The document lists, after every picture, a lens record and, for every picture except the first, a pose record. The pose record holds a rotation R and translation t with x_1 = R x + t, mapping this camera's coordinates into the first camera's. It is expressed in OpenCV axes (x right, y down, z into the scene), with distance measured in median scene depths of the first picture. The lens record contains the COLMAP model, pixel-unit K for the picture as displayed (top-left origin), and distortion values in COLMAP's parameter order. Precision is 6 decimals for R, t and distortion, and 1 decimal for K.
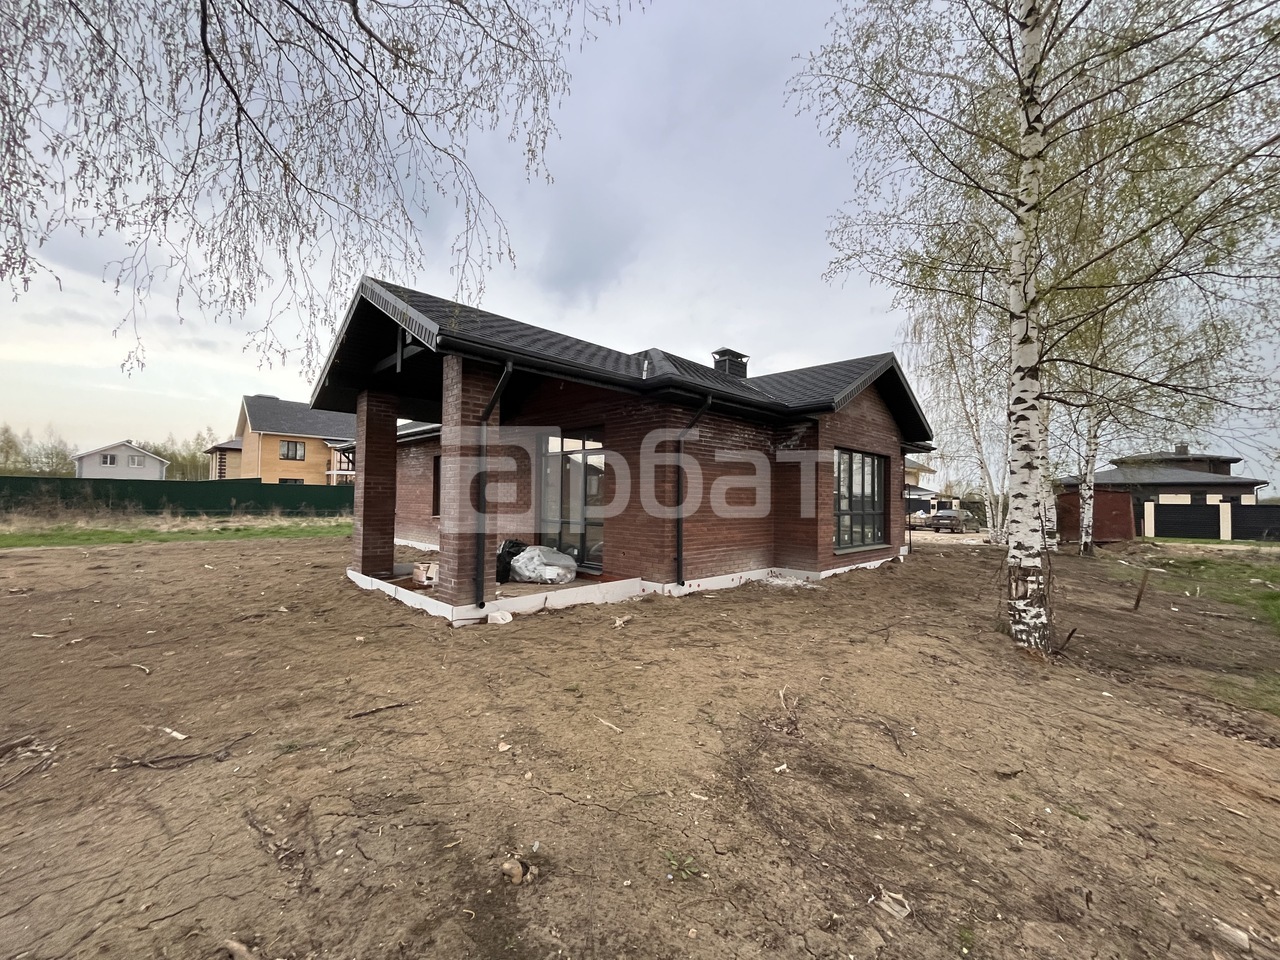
lens RADIAL K [[513.7, 0, 640.0], [0, 513.7, 480.0], [0, 0, 1]] dist [0.001004, 0.000131]
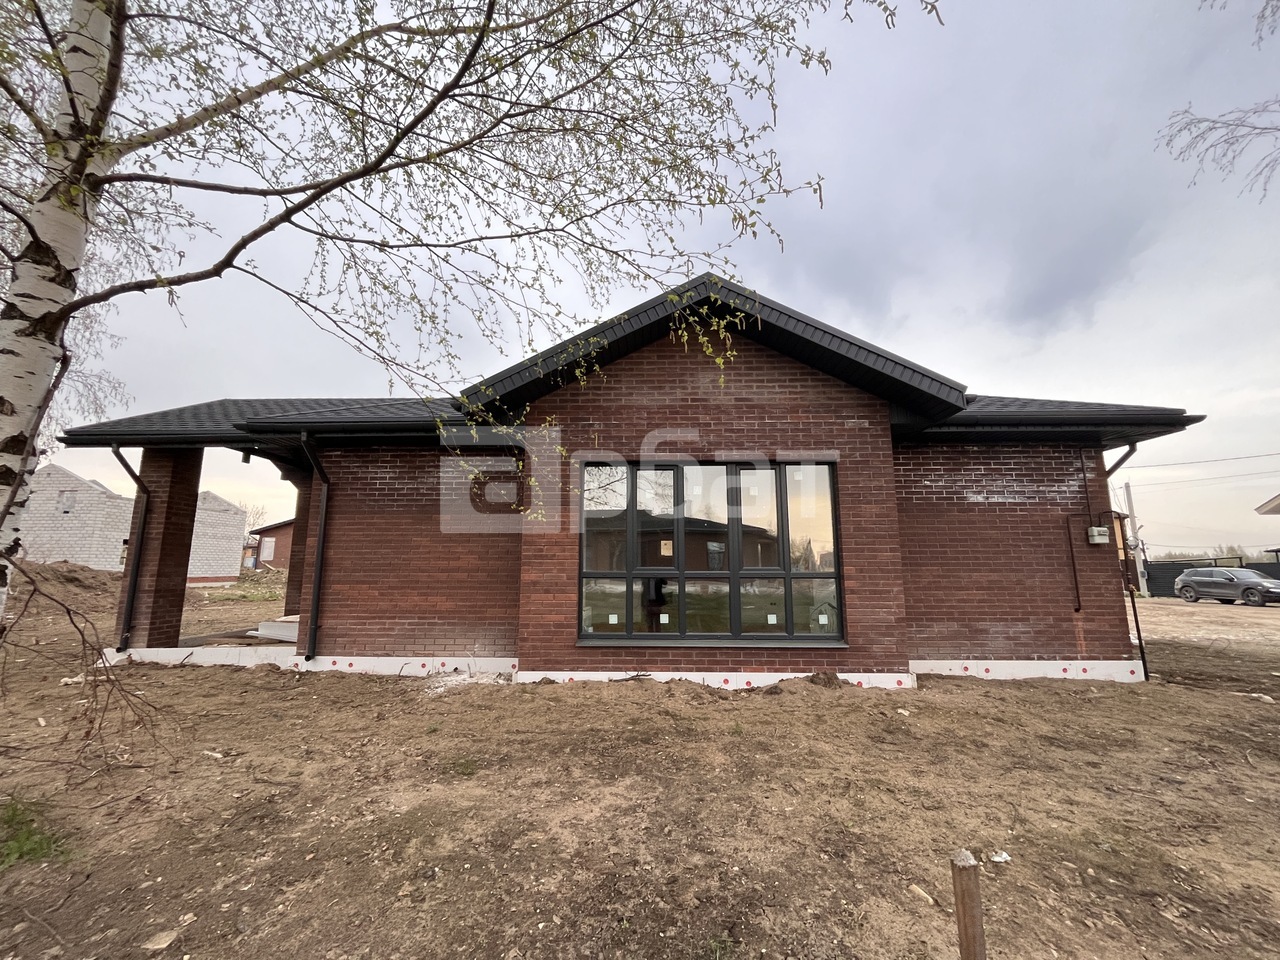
lens RADIAL K [[513.7, 0, 640.0], [0, 513.7, 480.0], [0, 0, 1]] dist [0.001004, 0.000131]
pose [[0.698128, -0.119333, -0.705958, 1.009091], [0.033344, 0.990362, -0.134433, 0.046004], [0.715196, 0.070312, 0.695379, 0.750775]]
